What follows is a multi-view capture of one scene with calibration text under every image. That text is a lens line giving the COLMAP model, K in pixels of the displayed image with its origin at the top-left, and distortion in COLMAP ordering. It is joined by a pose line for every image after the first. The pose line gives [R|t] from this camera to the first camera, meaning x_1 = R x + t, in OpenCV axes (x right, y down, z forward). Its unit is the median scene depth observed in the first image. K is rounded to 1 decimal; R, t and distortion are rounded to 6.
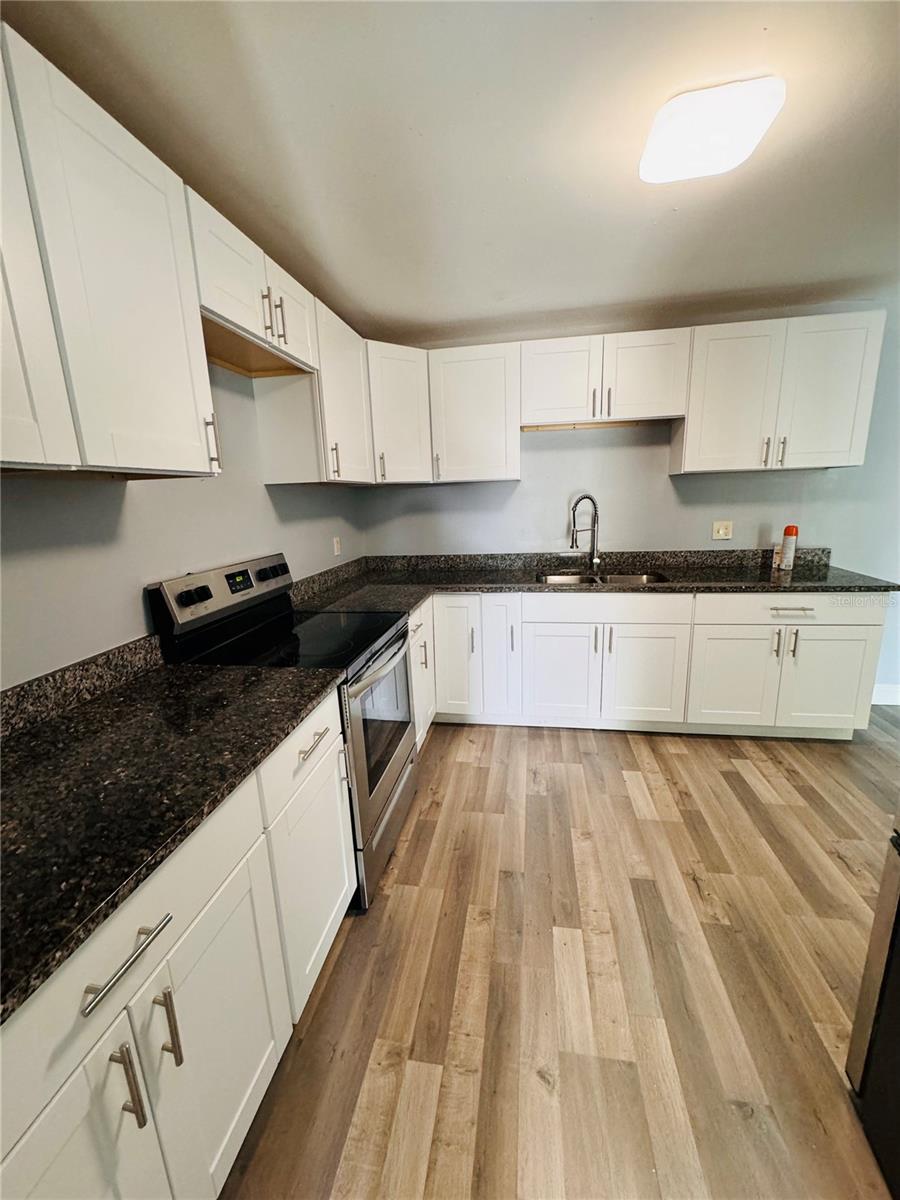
lens RADIAL K [[524.1, 0, 459.5], [0, 524.1, 591.7], [0, 0, 1]] dist [0.014832, -0.000162]
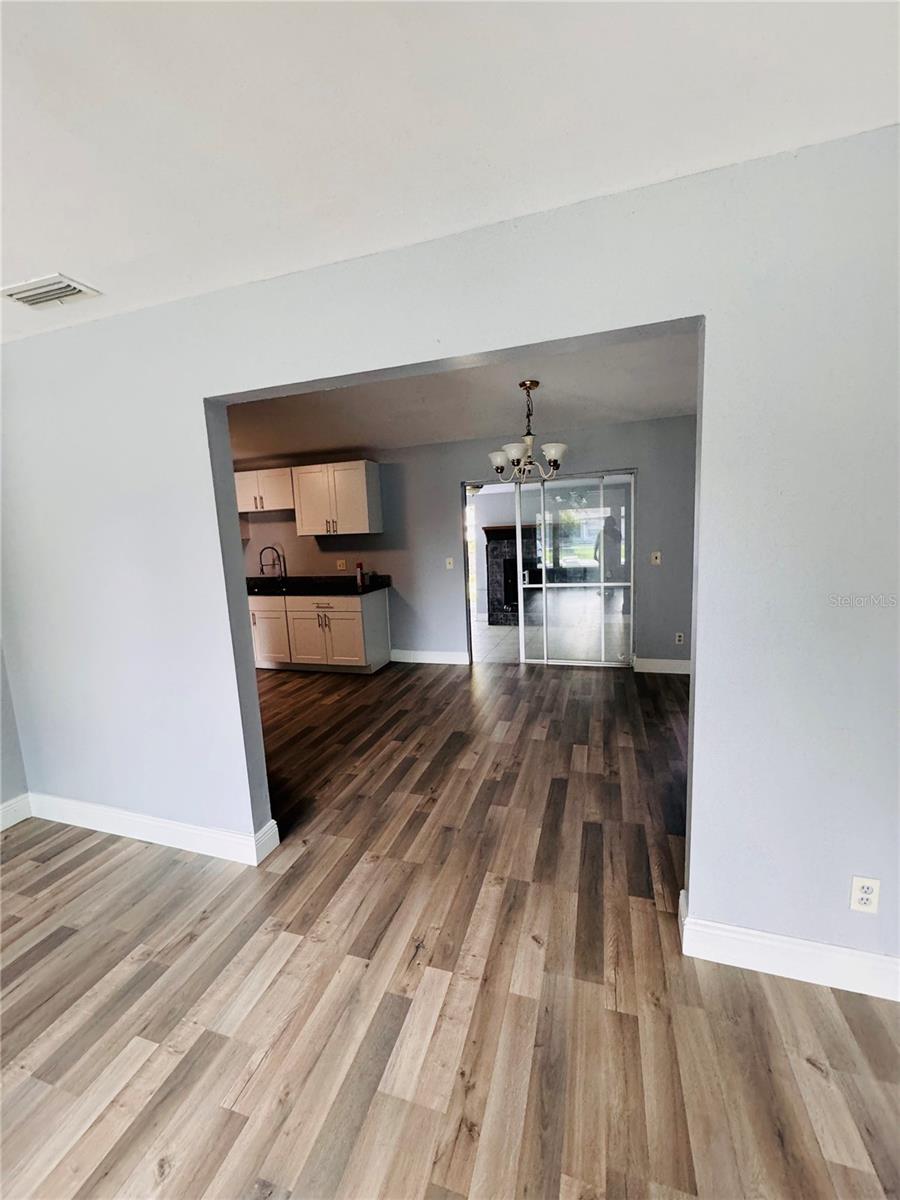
lens RADIAL K [[480.7, 0, 457.3], [0, 480.7, 595.4], [0, 0, 1]] dist [0.001402, -0.000033]
pose [[0.989563, 0.007792, -0.143889, 1.271884], [-0.017069, 0.997845, -0.063355, 0.099750], [0.143085, 0.065150, 0.987564, -0.682215]]
